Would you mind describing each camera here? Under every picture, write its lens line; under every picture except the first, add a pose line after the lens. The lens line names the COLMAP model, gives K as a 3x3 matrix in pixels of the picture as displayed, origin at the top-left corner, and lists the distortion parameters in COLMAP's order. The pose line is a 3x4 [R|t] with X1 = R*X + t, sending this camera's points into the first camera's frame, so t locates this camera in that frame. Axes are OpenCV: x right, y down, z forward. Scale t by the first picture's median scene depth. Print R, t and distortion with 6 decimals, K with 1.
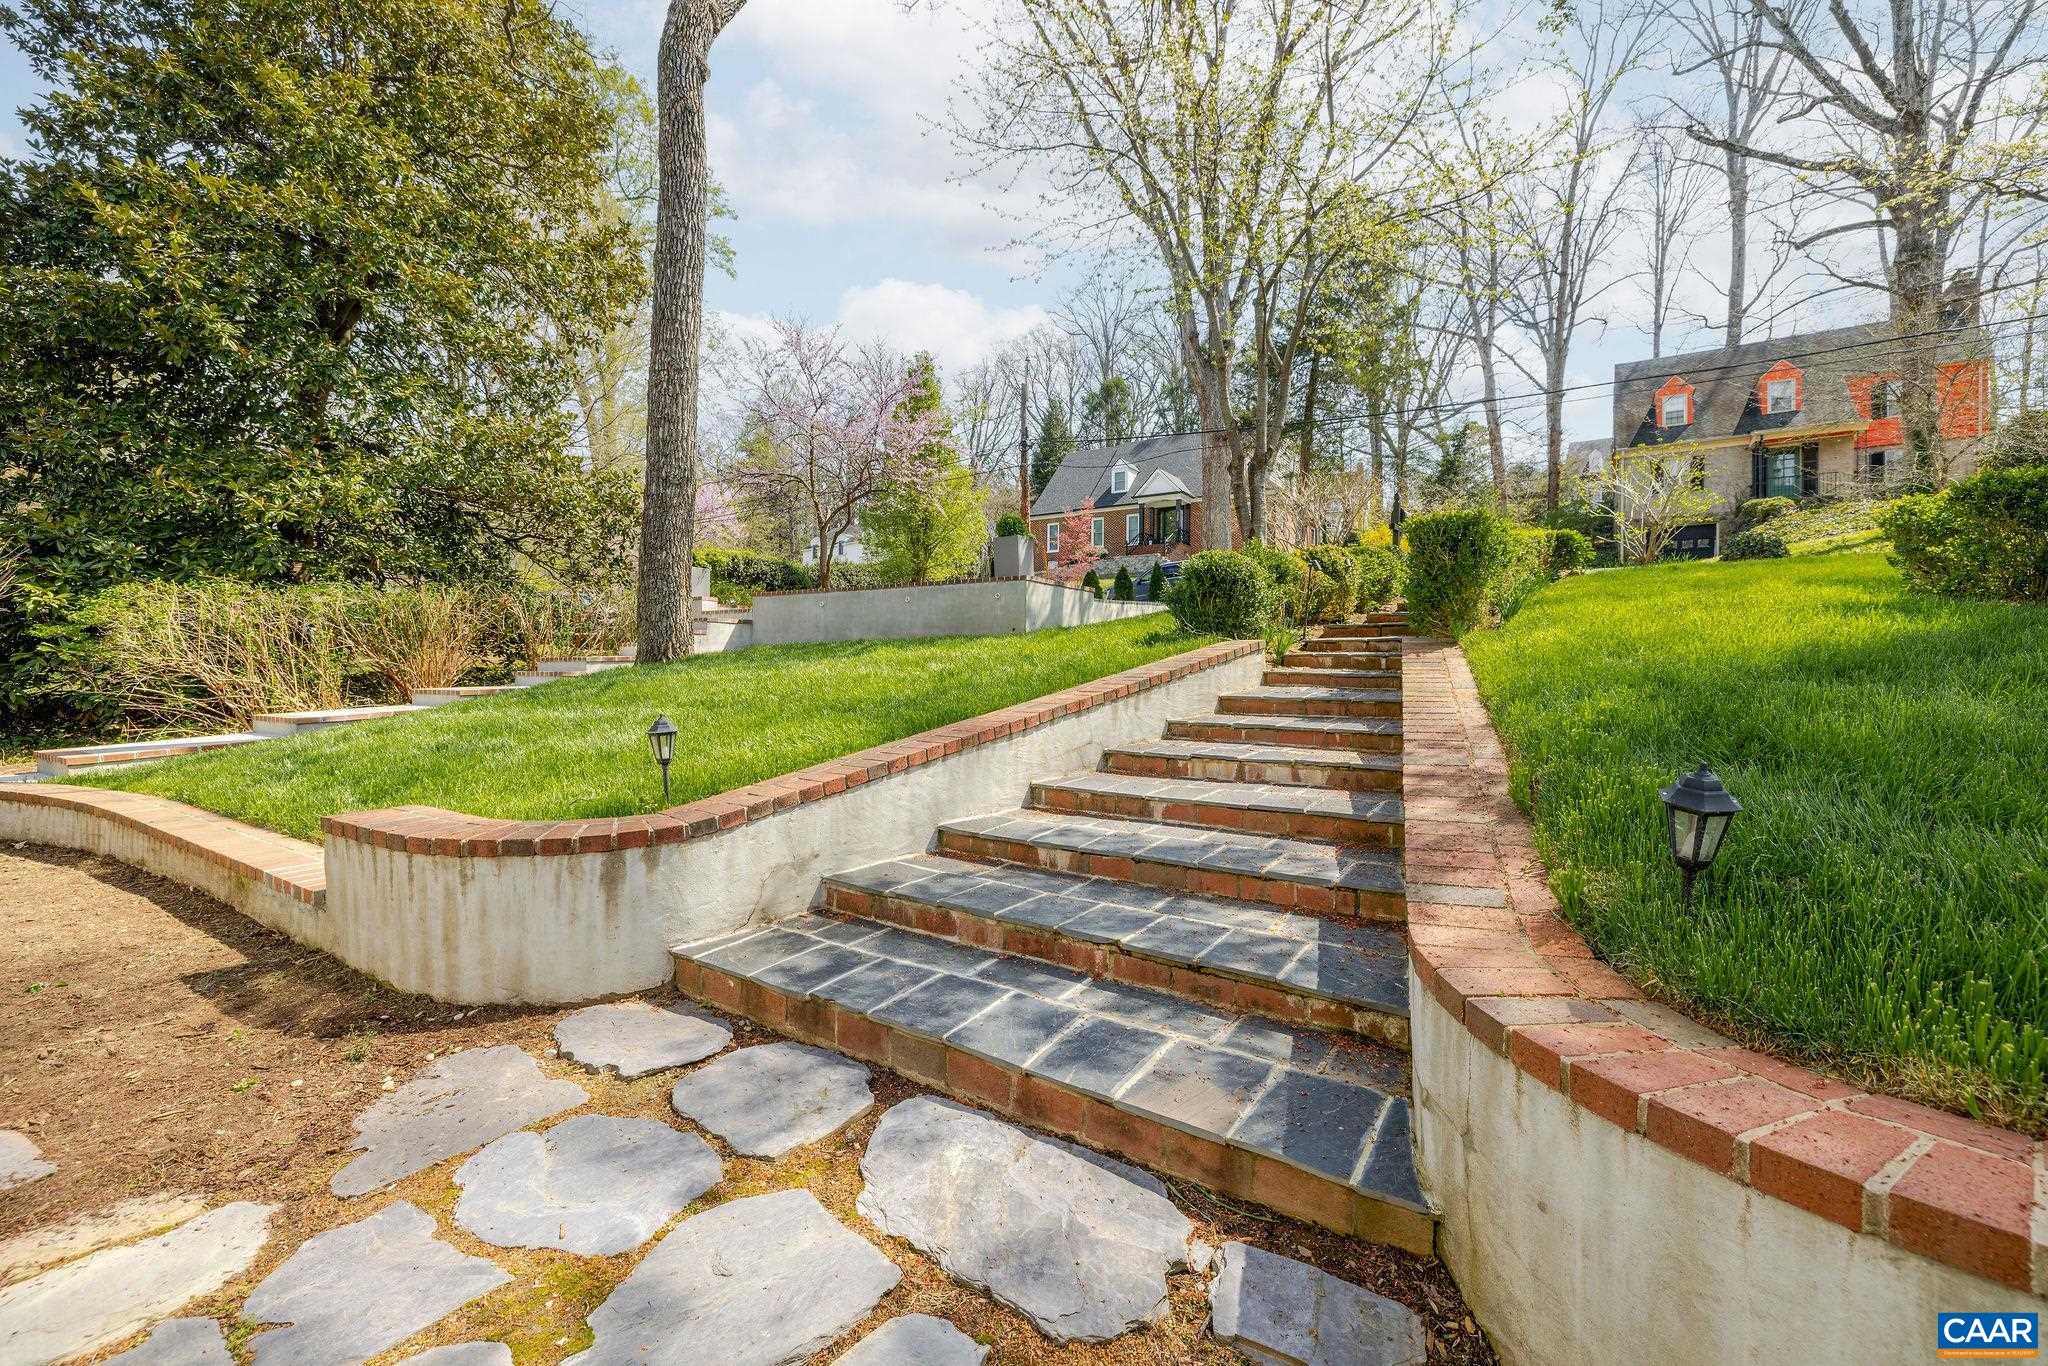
lens RADIAL K [[854.8, 0, 1028.0], [0, 854.8, 673.7], [0, 0, 1]] dist [0.004078, -0.000622]
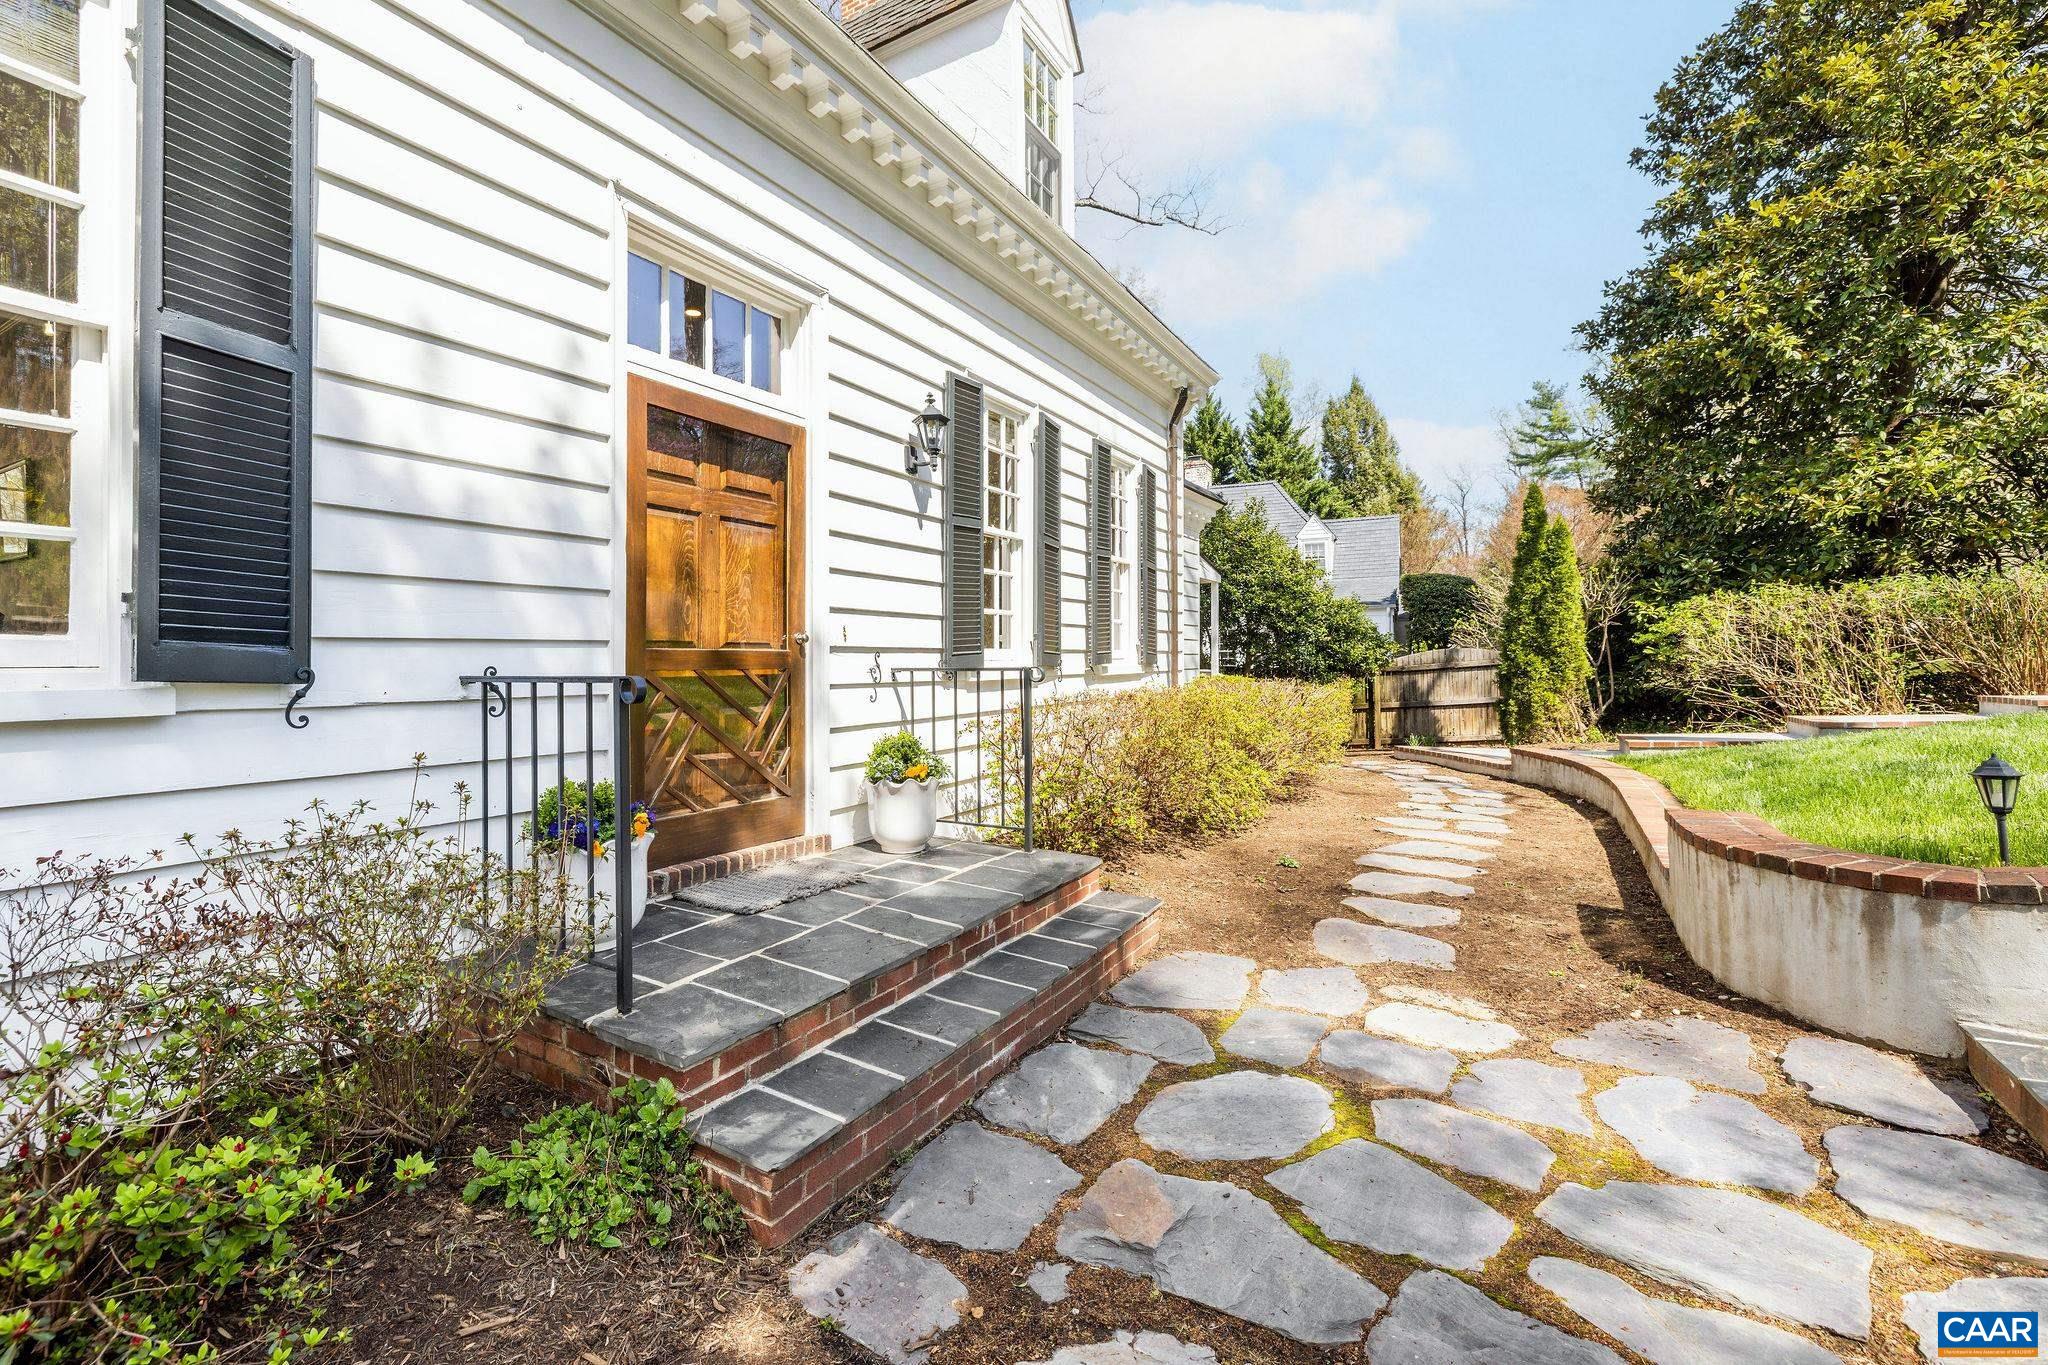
lens RADIAL K [[932.9, 0, 1027.4], [0, 932.9, 626.9], [0, 0, 1]] dist [0.003044, 0.000230]
pose [[0.078315, -0.033708, -0.996359, 0.430239], [-0.005375, 0.999399, -0.034234, -0.042110], [0.996914, 0.008036, 0.078087, -0.033810]]
